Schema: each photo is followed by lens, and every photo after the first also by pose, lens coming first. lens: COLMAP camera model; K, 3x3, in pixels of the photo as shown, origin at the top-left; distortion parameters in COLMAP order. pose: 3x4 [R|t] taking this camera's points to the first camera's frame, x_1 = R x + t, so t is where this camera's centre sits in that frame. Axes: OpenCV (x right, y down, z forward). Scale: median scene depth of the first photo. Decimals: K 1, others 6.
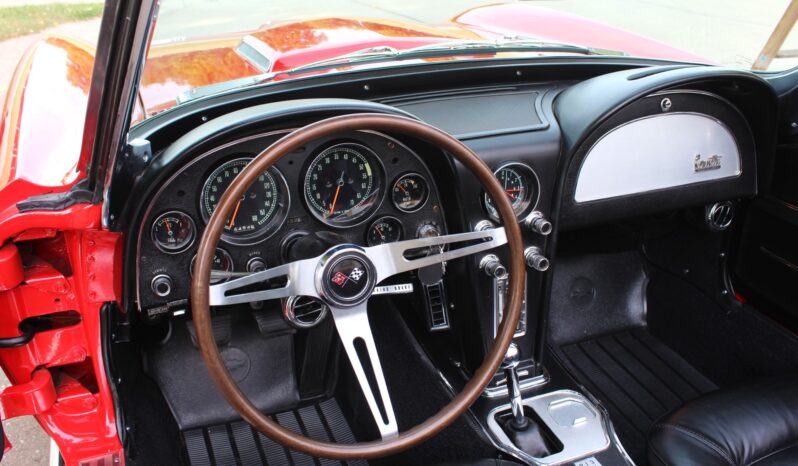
lens RADIAL K [[748.2, 0, 399.0], [0, 748.2, 233.0], [0, 0, 1]] dist [-0.102575, 0.013883]
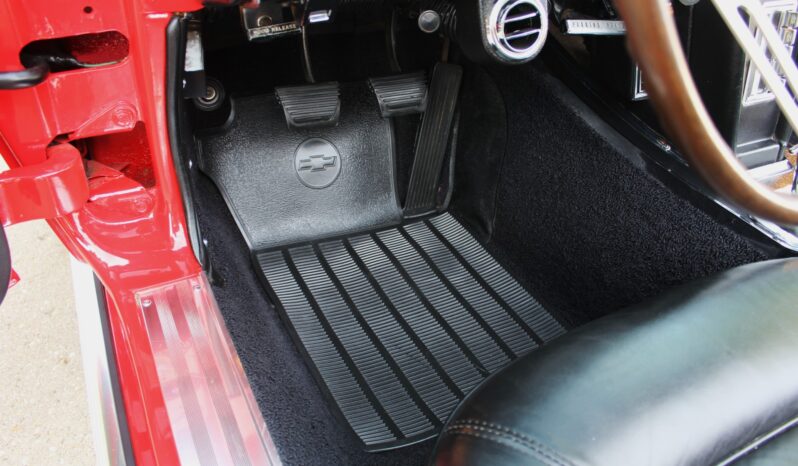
lens RADIAL K [[654.0, 0, 398.3], [0, 654.0, 235.6], [0, 0, 1]] dist [-0.153943, 0.127672]
pose [[0.996184, -0.019583, 0.085051, -0.261962], [0.005013, 0.985733, 0.168240, 0.175411], [-0.087132, -0.167172, 0.982070, 0.456046]]
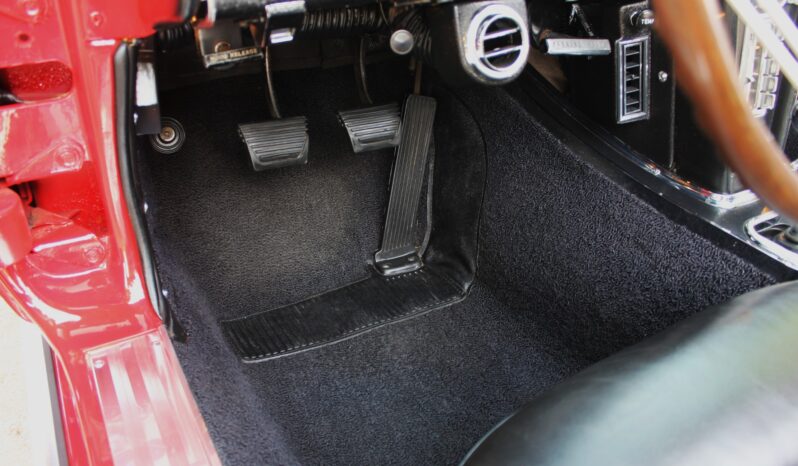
lens RADIAL K [[654.0, 0, 398.3], [0, 654.0, 235.6], [0, 0, 1]] dist [-0.153943, 0.127672]
pose [[0.990253, -0.055047, 0.127943, -0.261803], [0.042752, 0.994372, 0.096937, 0.188985], [-0.132559, -0.090522, 0.987033, 0.504313]]
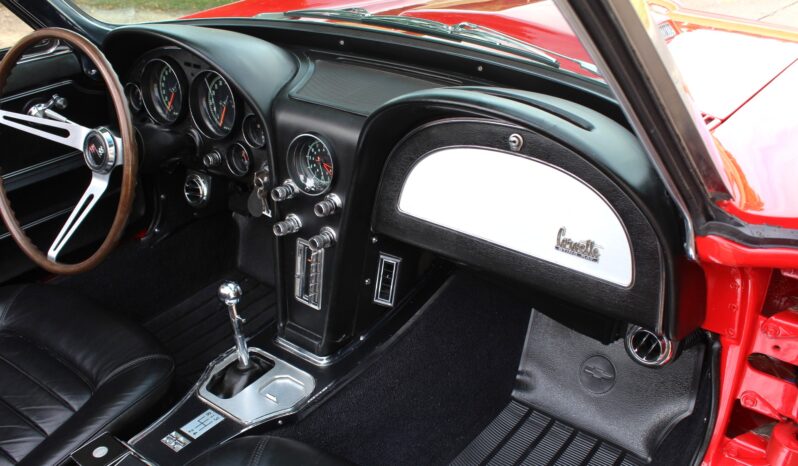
lens RADIAL K [[748.2, 0, 399.0], [0, 748.2, 233.0], [0, 0, 1]] dist [-0.102575, 0.013883]
pose [[0.524135, 0.399038, -0.752364, 1.017348], [-0.364564, 0.903527, 0.225238, -0.241678], [0.769660, 0.156230, 0.619045, 0.480726]]
